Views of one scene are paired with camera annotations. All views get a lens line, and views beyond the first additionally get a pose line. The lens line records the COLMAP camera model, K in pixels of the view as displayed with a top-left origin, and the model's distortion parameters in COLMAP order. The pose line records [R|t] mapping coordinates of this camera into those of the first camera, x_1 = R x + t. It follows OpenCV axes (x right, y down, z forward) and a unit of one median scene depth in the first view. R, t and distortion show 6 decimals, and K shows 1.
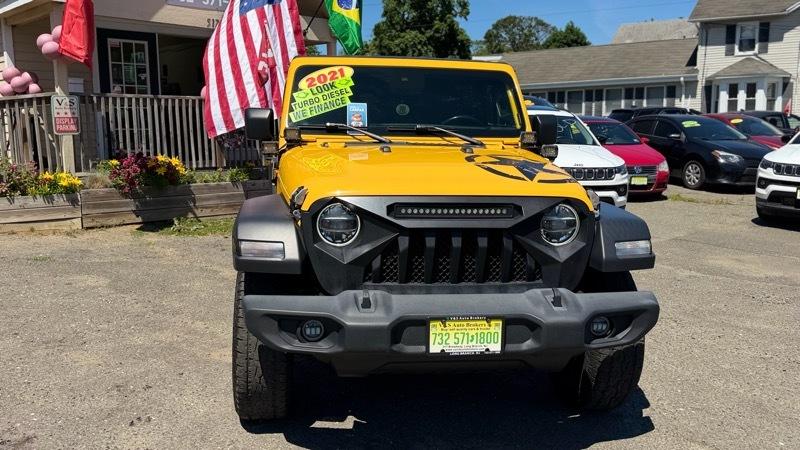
lens RADIAL K [[698.7, 0, 400.0], [0, 698.7, 225.0], [0, 0, 1]] dist [0.157929, -0.301648]
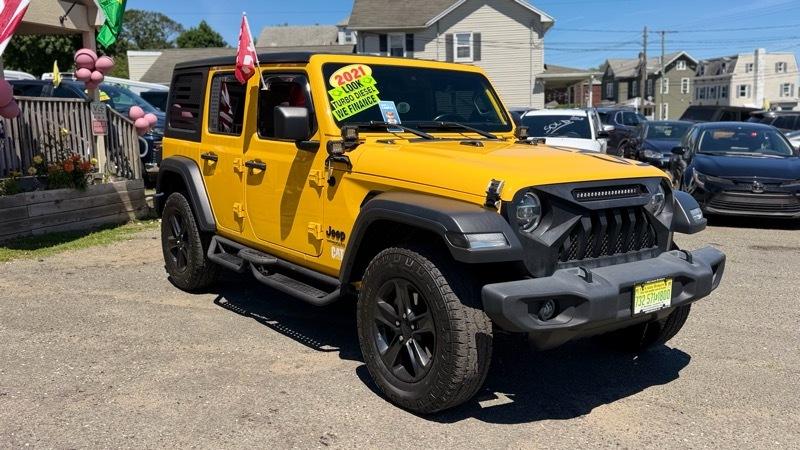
lens RADIAL K [[698.7, 0, 400.0], [0, 698.7, 225.0], [0, 0, 1]] dist [0.157929, -0.301648]
pose [[0.869837, -0.083136, 0.486284, -0.551719], [0.082966, 0.996311, 0.021925, -0.014870], [-0.486313, 0.021274, 0.873526, 0.102086]]
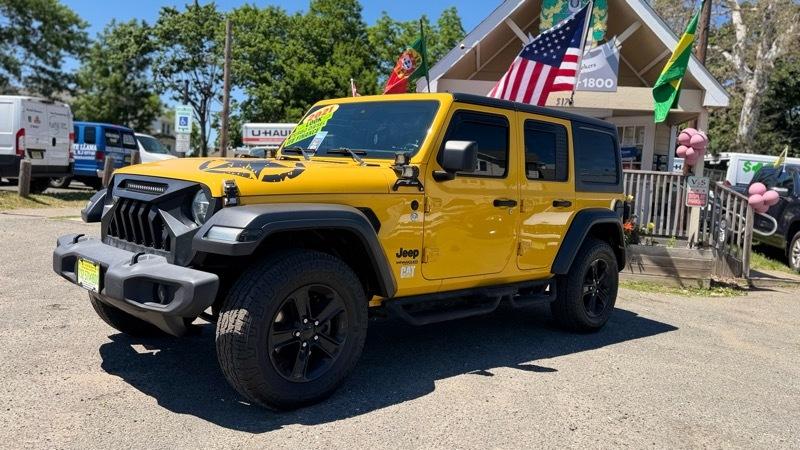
lens RADIAL K [[623.5, 0, 400.0], [0, 623.5, 225.0], [0, 0, 1]] dist [0.163673, -0.361045]
pose [[0.611763, 0.076694, -0.787314, 0.890393], [-0.180290, 0.982612, -0.044371, 0.010698], [0.770221, 0.169089, 0.614953, 0.456519]]
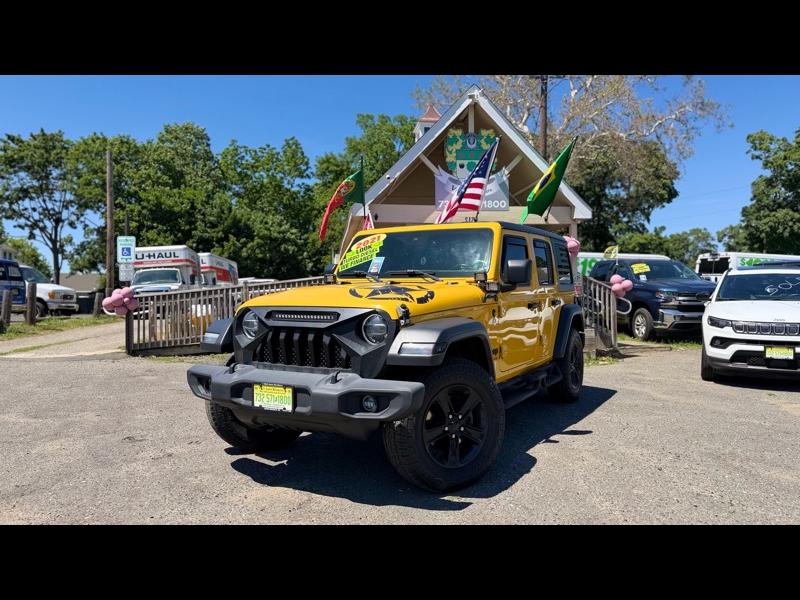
lens RADIAL K [[565.4, 0, 402.5], [0, 565.4, 288.0], [0, 0, 1]] dist [0.026542, 0.000225]
pose [[0.802478, -0.027737, -0.596037, 0.667133], [-0.073922, 0.986602, -0.145438, 0.054731], [0.592086, 0.160771, 0.789676, 0.118249]]
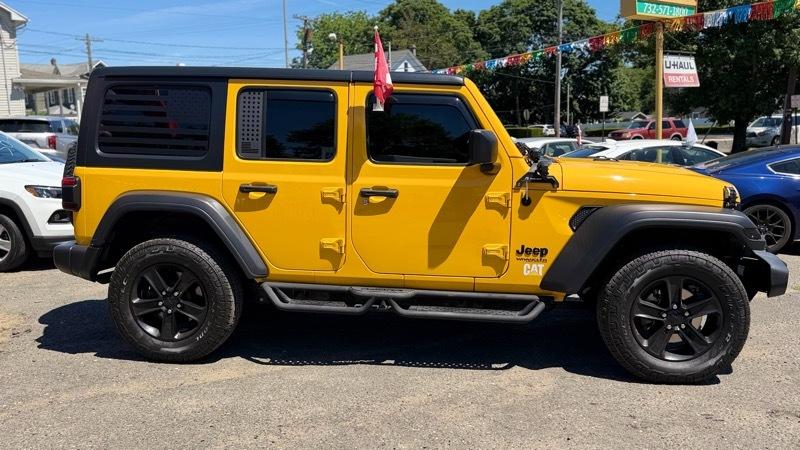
lens RADIAL K [[698.7, 0, 400.0], [0, 698.7, 225.0], [0, 0, 1]] dist [0.157929, -0.301648]
pose [[0.247636, -0.143807, 0.958121, -1.154147], [0.151040, 0.982562, 0.108437, -0.159978], [-0.957008, 0.117861, 0.265038, 0.877393]]
